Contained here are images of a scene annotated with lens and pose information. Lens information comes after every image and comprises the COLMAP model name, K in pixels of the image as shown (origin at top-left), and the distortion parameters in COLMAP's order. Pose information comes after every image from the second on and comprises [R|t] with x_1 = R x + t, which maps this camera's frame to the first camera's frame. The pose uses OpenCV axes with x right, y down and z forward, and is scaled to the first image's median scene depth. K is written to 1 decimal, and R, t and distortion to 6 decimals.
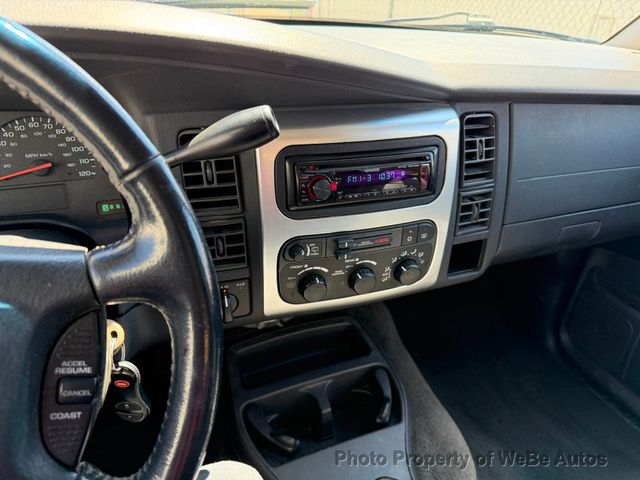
lens RADIAL K [[431.9, 0, 308.5], [0, 431.9, 244.2], [0, 0, 1]] dist [0.061095, -0.082495]
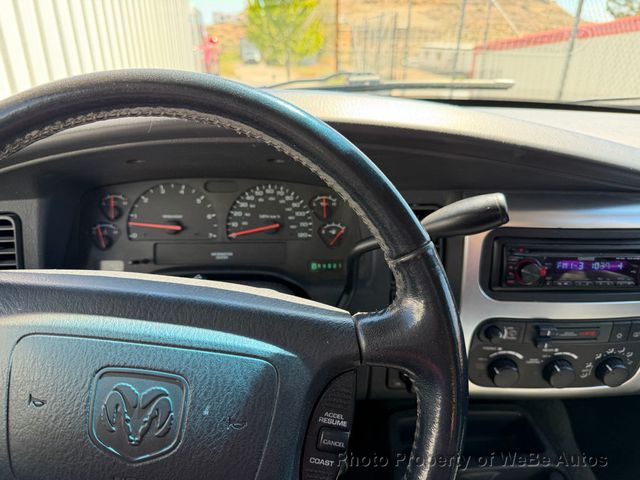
lens RADIAL K [[431.9, 0, 320.5], [0, 431.9, 252.1], [0, 0, 1]] dist [0.061095, -0.082495]
pose [[0.958589, 0.105208, -0.264648, -0.166126], [-0.134603, 0.986291, -0.095461, -0.016127], [0.250977, 0.127131, 0.959609, -0.073222]]
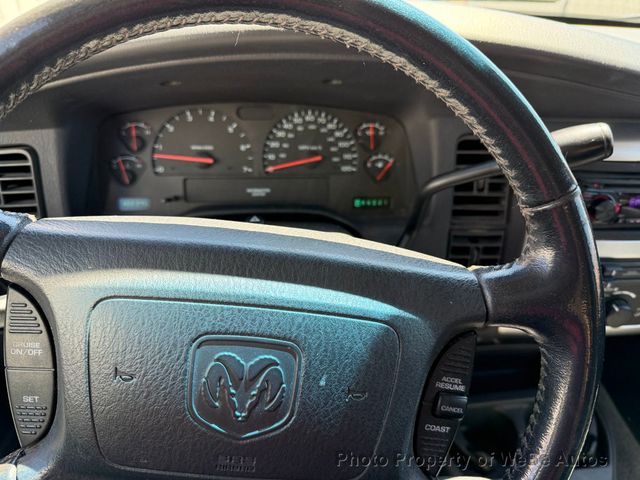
lens RADIAL K [[431.9, 0, 315.3], [0, 431.9, 239.2], [0, 0, 1]] dist [0.061095, -0.082495]
pose [[0.968722, 0.132544, -0.209784, -0.352553], [-0.127737, 0.991141, 0.036363, -0.023534], [0.212745, -0.008428, 0.977071, -0.025309]]
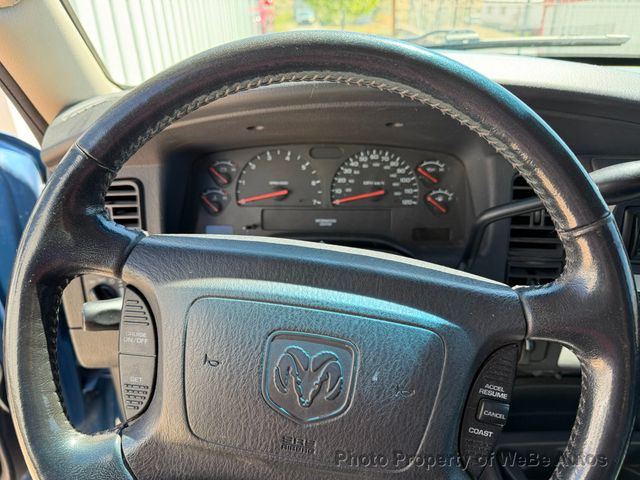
lens RADIAL K [[431.9, 0, 325.2], [0, 431.9, 244.1], [0, 0, 1]] dist [0.061095, -0.082495]
pose [[0.928374, 0.137556, -0.345255, -0.315579], [-0.154750, 0.987695, -0.022599, 0.002598], [0.337898, 0.074409, 0.938237, -0.111450]]
